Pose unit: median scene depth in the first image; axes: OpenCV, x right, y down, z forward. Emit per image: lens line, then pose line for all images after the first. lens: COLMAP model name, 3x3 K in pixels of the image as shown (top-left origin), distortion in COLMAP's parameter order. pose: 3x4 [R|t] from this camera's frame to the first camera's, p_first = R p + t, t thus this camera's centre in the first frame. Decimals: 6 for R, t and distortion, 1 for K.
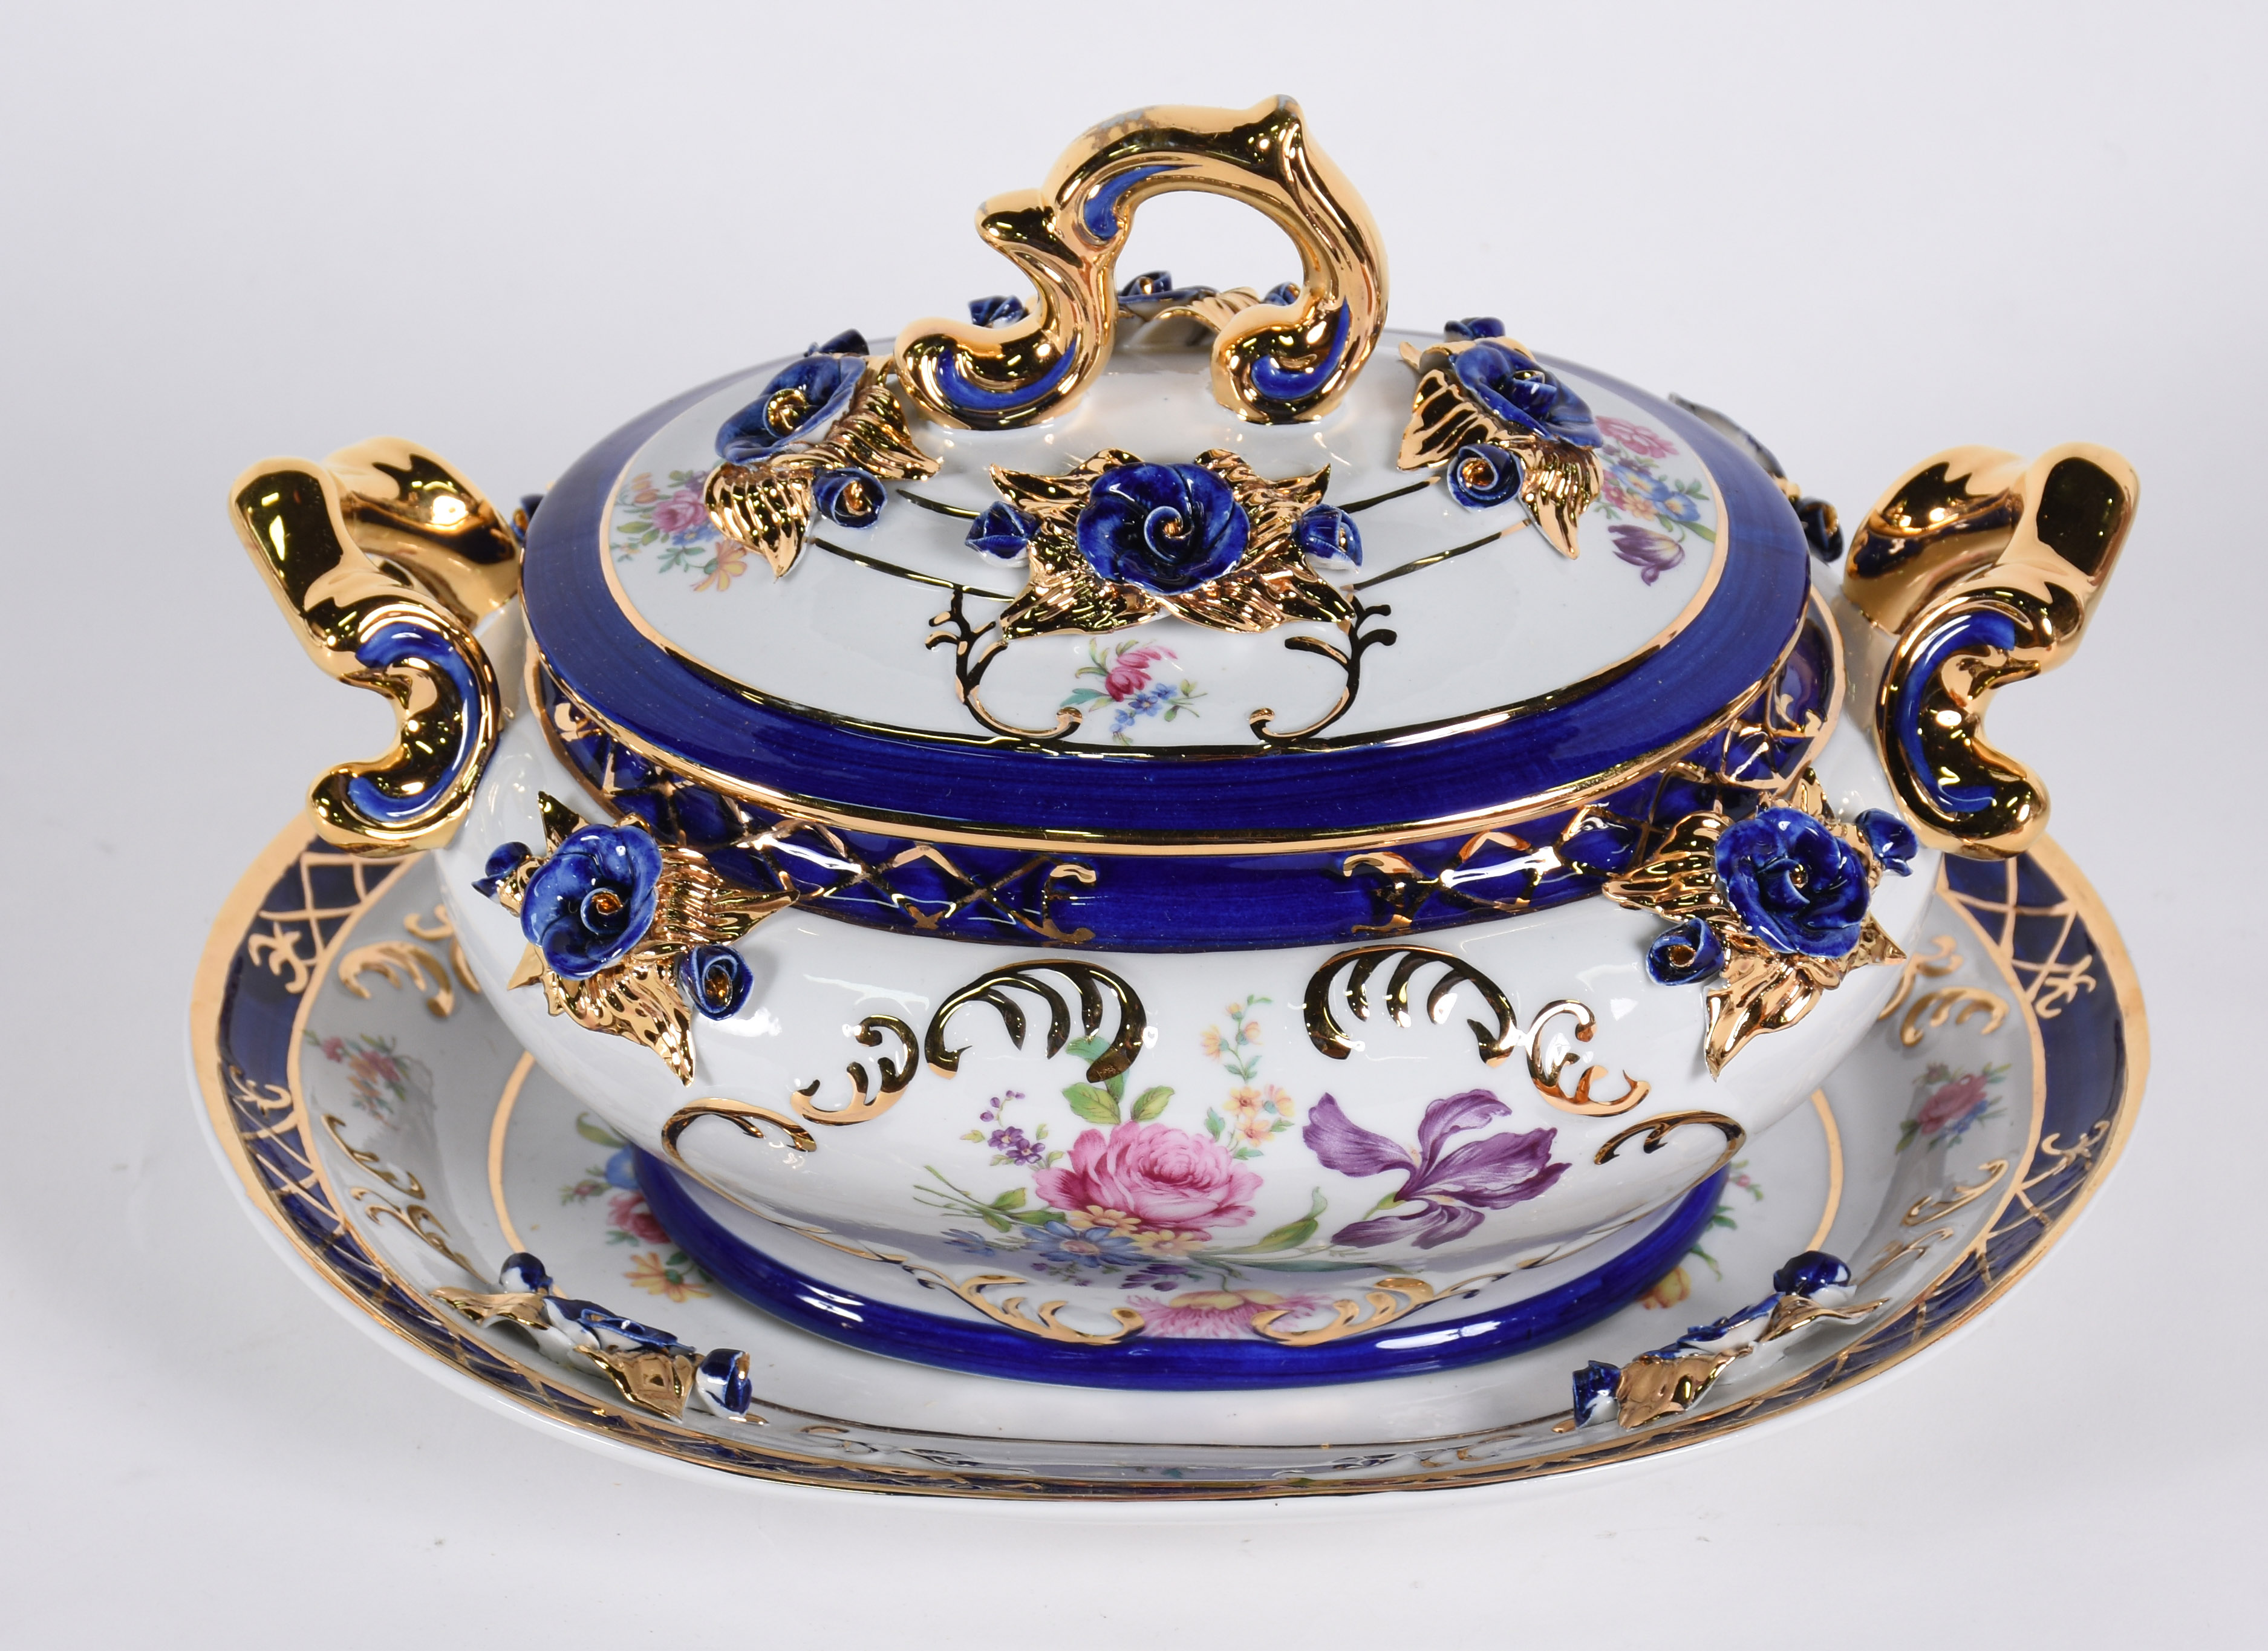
lens RADIAL K [[5817.9, 0, 1134.0], [0, 5817.9, 825.5], [0, 0, 1]] dist [-0.024929, -0.349601]
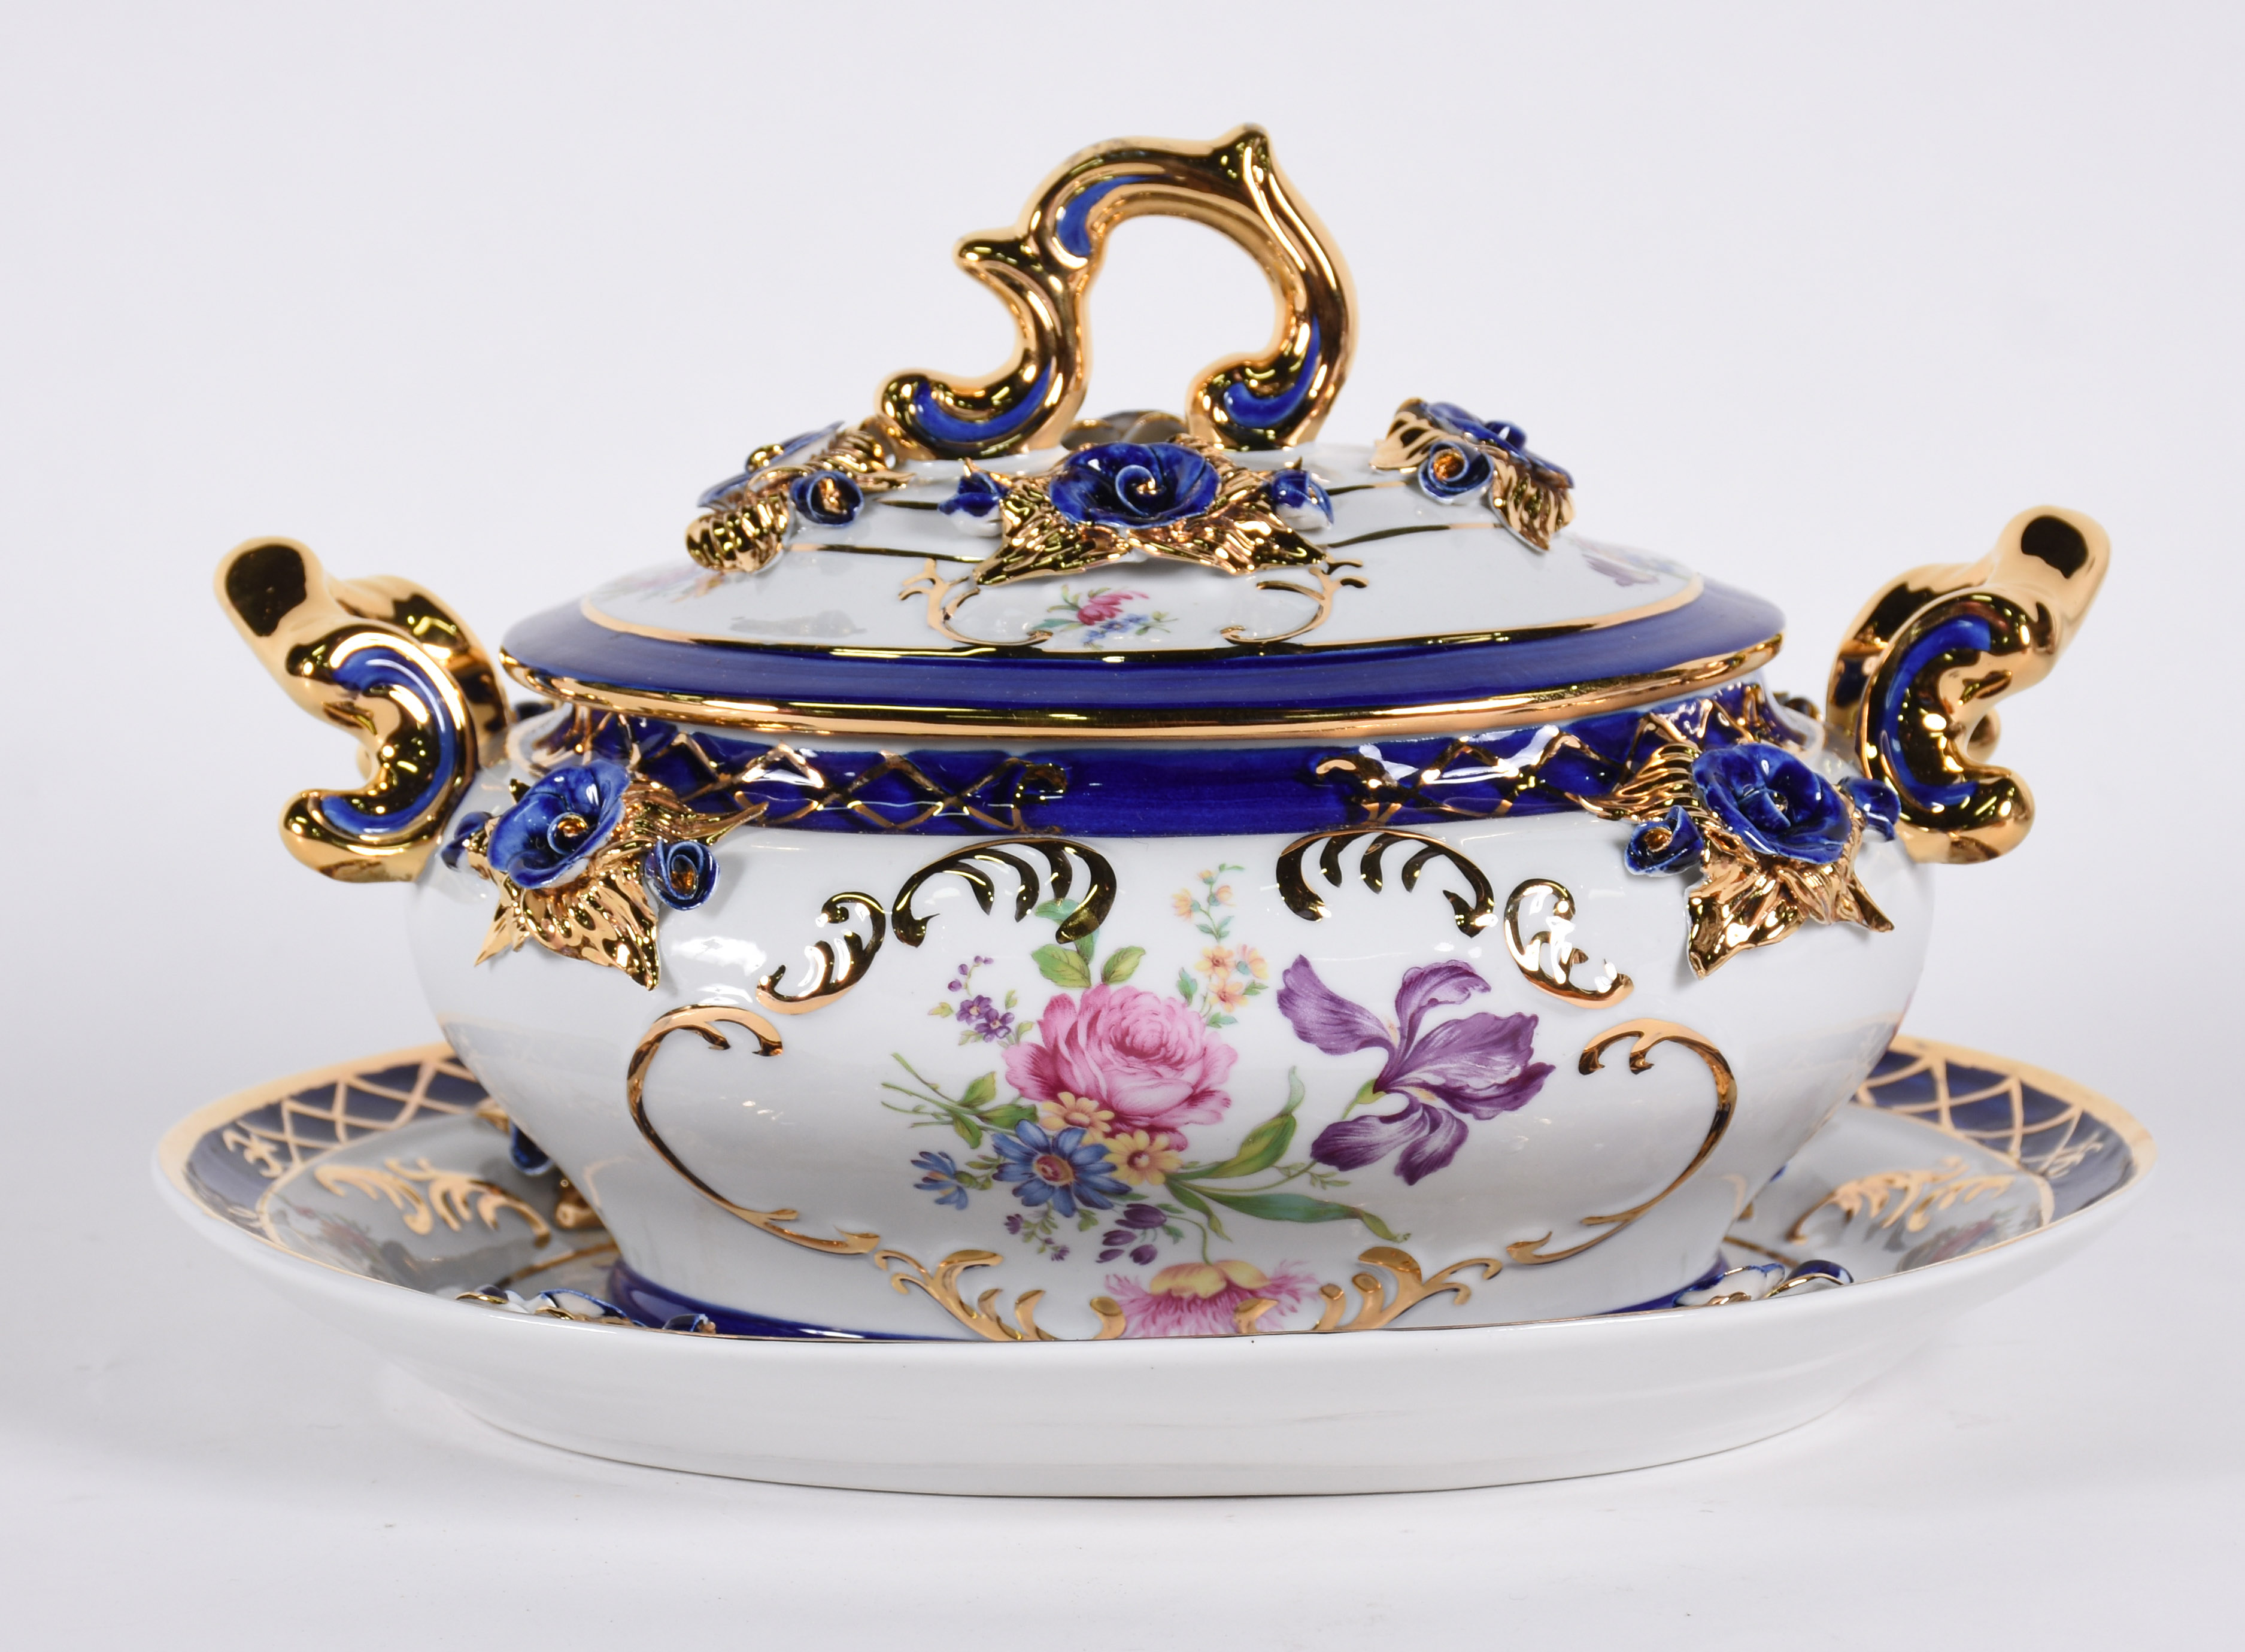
lens RADIAL K [[5746.0, 0, 1184.9], [0, 5746.0, 826.0], [0, 0, 1]] dist [0.038532, 0.692085]
pose [[0.999950, -0.009970, -0.000840, 0.014405], [0.009464, 0.969755, -0.243897, 0.257543], [0.003246, 0.243877, 0.969801, 0.053509]]
